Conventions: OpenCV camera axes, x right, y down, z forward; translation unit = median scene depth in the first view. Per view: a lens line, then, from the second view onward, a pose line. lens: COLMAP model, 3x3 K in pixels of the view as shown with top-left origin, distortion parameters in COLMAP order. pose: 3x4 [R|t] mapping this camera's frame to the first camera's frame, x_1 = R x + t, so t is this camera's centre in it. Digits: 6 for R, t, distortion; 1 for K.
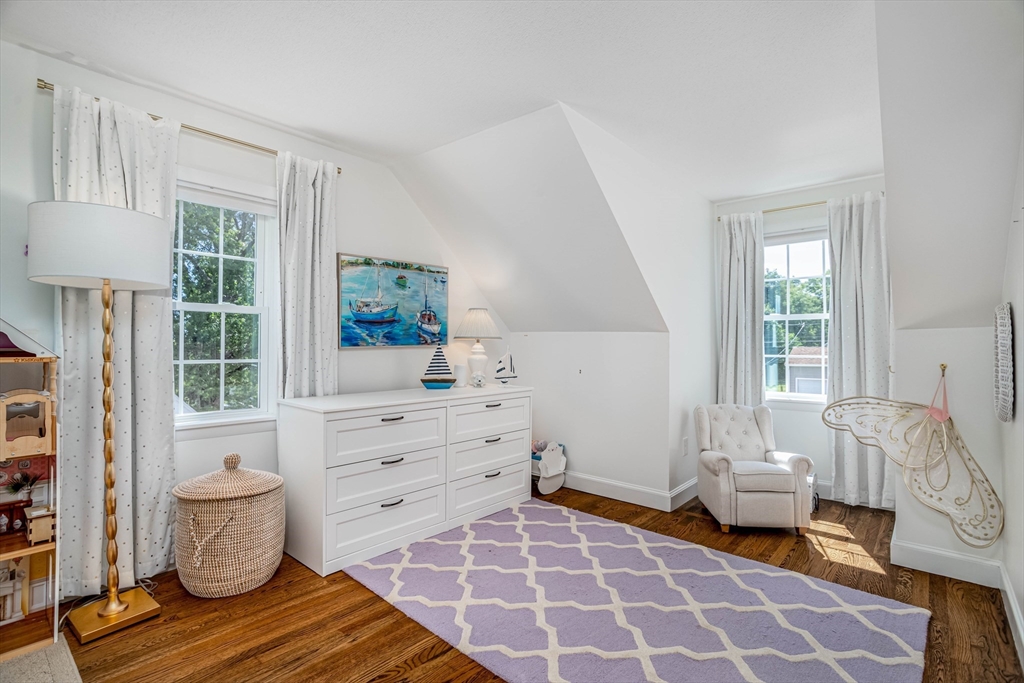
lens RADIAL K [[494.8, 0, 498.0], [0, 494.8, 341.3], [0, 0, 1]] dist [-0.041631, 0.020006]
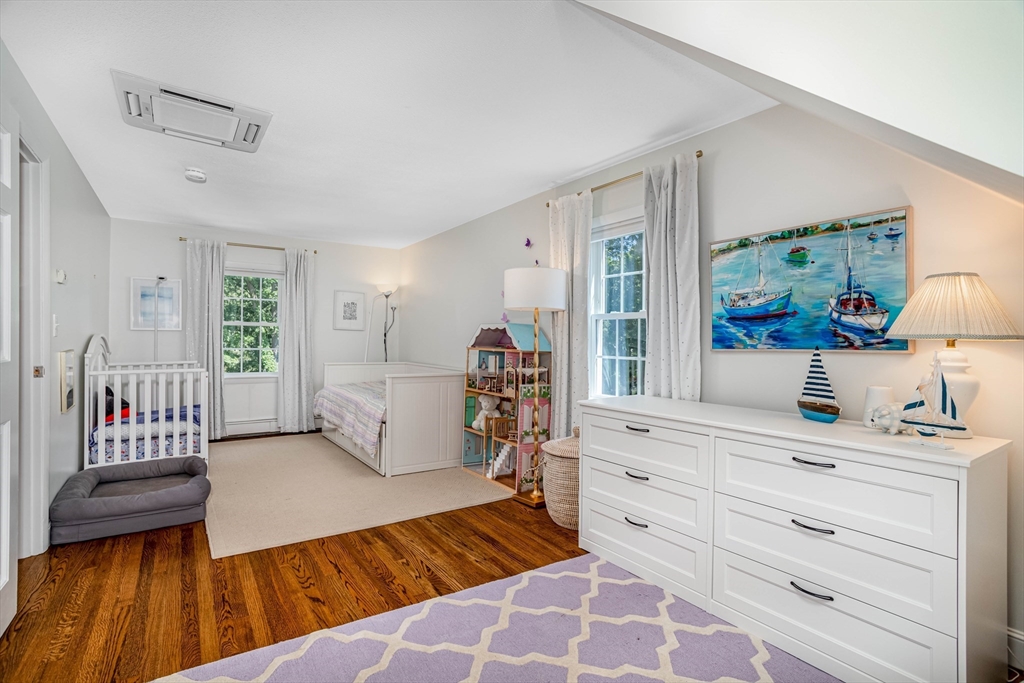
lens RADIAL K [[494.8, 0, 514.1], [0, 494.8, 338.9], [0, 0, 1]] dist [-0.041631, 0.020006]
pose [[-0.229029, -0.008430, -0.973383, 0.579134], [-0.007909, 0.999946, -0.006799, 0.001746], [0.973387, 0.006142, -0.229083, 0.803260]]
